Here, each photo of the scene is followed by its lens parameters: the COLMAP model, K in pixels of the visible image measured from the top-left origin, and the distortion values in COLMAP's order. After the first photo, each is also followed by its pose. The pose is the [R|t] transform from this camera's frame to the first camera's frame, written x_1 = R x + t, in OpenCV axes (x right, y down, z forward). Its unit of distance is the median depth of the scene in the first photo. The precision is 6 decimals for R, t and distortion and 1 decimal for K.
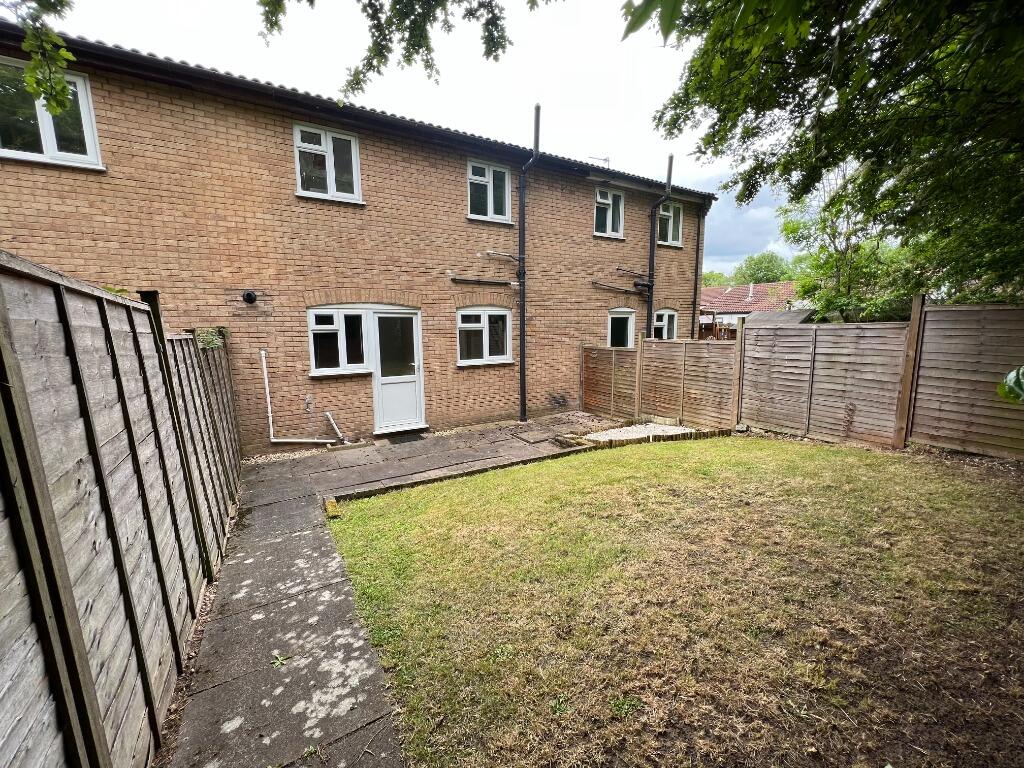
lens RADIAL K [[409.8, 0, 512.3], [0, 409.8, 390.2], [0, 0, 1]] dist [-0.001090, -0.000033]
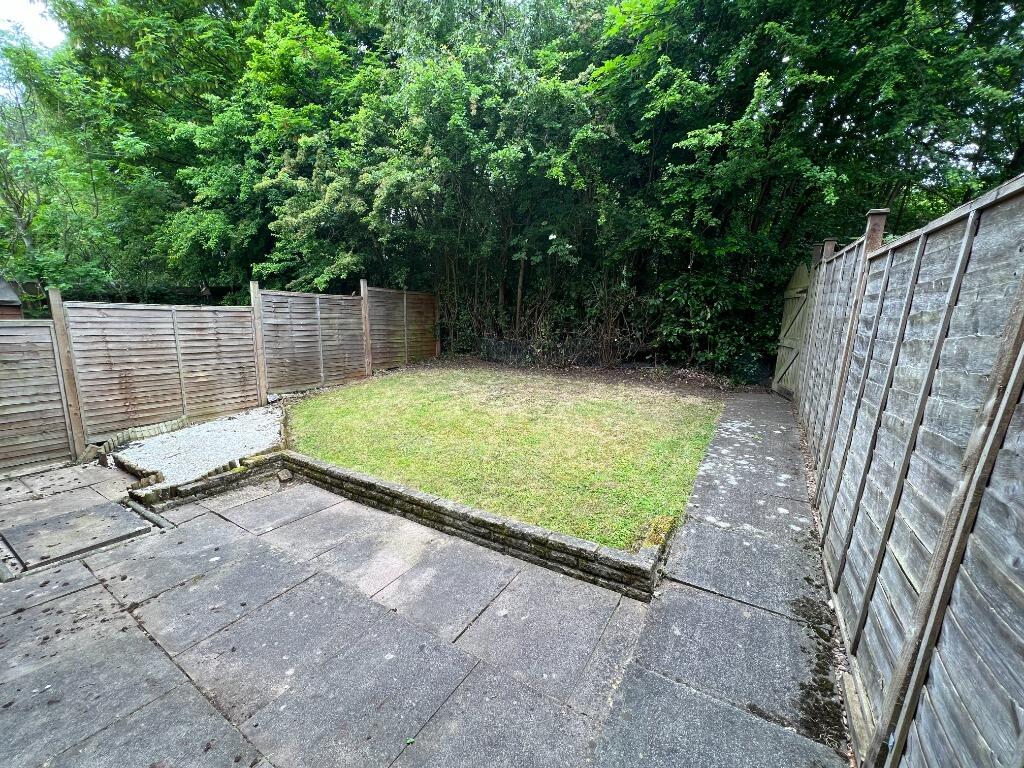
lens RADIAL K [[409.8, 0, 511.6], [0, 409.8, 383.7], [0, 0, 1]] dist [-0.001090, -0.000033]
pose [[-0.463225, -0.124384, 0.877469, -1.198542], [0.138195, 0.967853, 0.210151, -0.144270], [-0.875400, 0.218609, -0.431144, 1.976346]]
